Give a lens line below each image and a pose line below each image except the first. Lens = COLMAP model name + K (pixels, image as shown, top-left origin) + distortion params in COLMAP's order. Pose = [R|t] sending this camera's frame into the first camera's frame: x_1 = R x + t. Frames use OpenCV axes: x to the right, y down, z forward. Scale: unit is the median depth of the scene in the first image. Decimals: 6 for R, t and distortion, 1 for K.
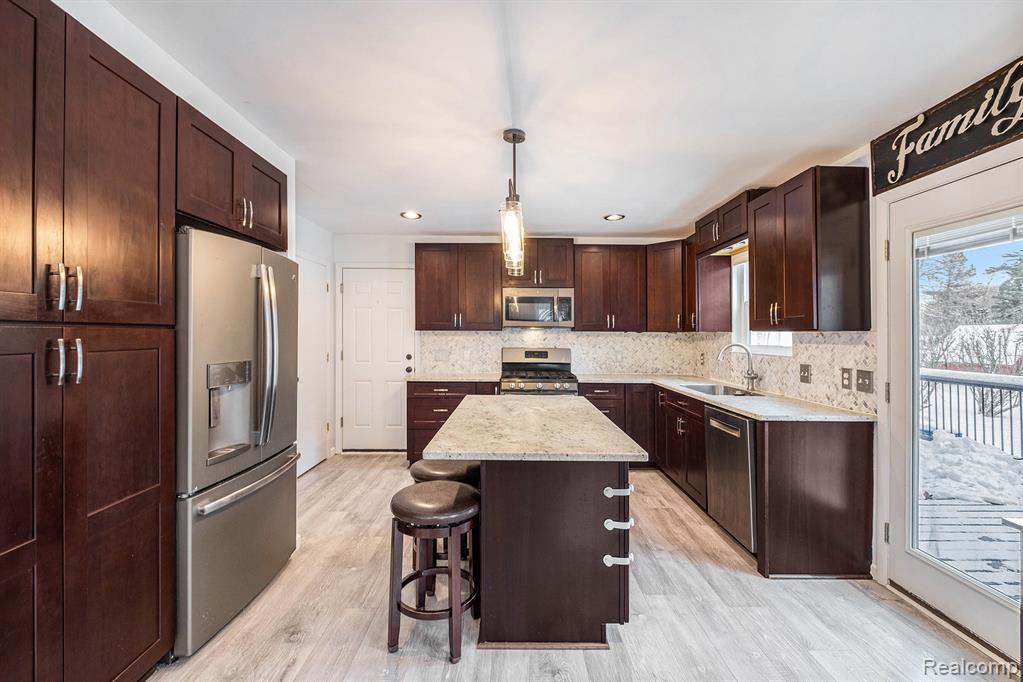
lens RADIAL K [[447.0, 0, 509.4], [0, 447.0, 330.7], [0, 0, 1]] dist [-0.007232, -0.001781]
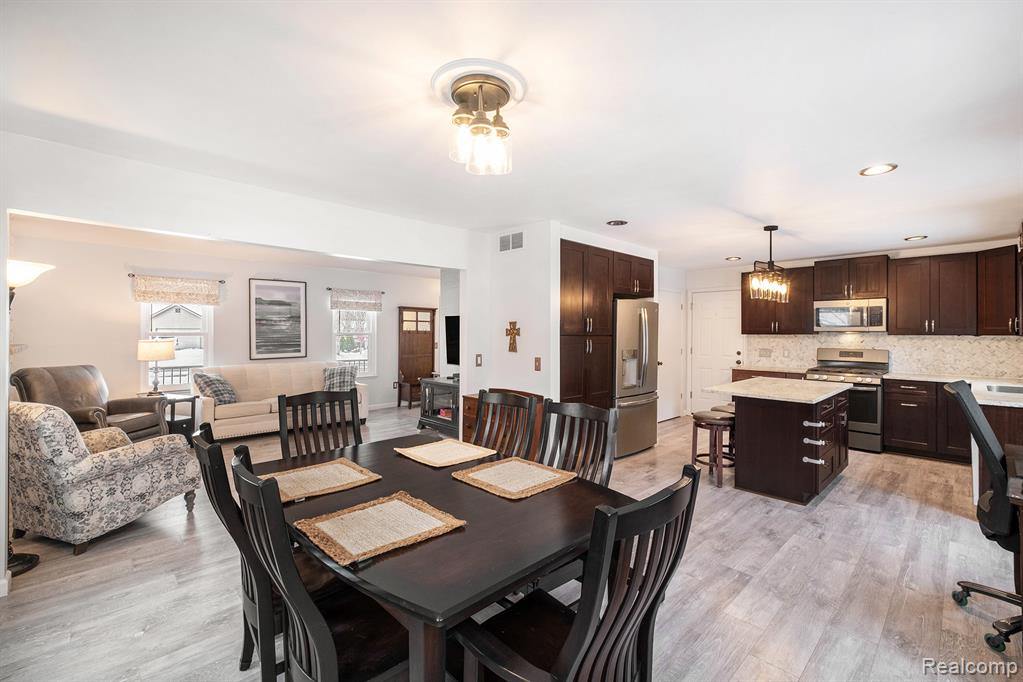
lens RADIAL K [[447.0, 0, 513.7], [0, 447.0, 343.6], [0, 0, 1]] dist [-0.007232, -0.001781]
pose [[0.702125, 0.018552, -0.711812, 0.515777], [0.006015, 0.999470, 0.031982, -0.035241], [0.712028, -0.026737, 0.701642, -0.902525]]
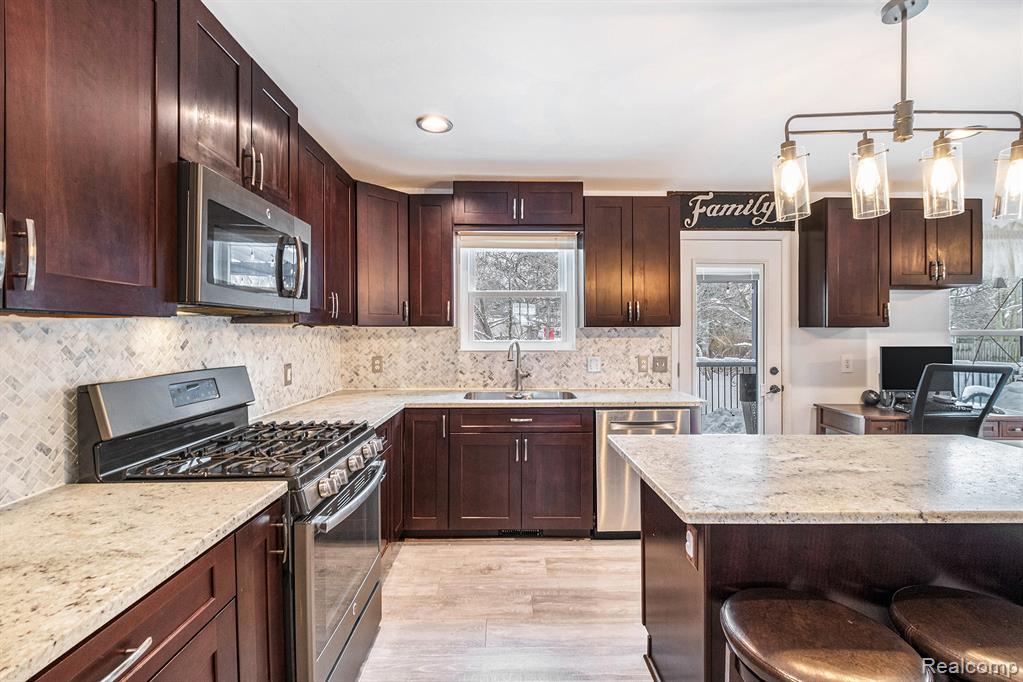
lens RADIAL K [[447.0, 0, 514.6], [0, 447.0, 327.1], [0, 0, 1]] dist [-0.007232, -0.001781]
pose [[-0.040799, 0.007202, 0.999141, -0.532682], [-0.005523, 0.999957, -0.007433, 0.012678], [-0.999152, -0.005822, -0.040757, 1.455741]]
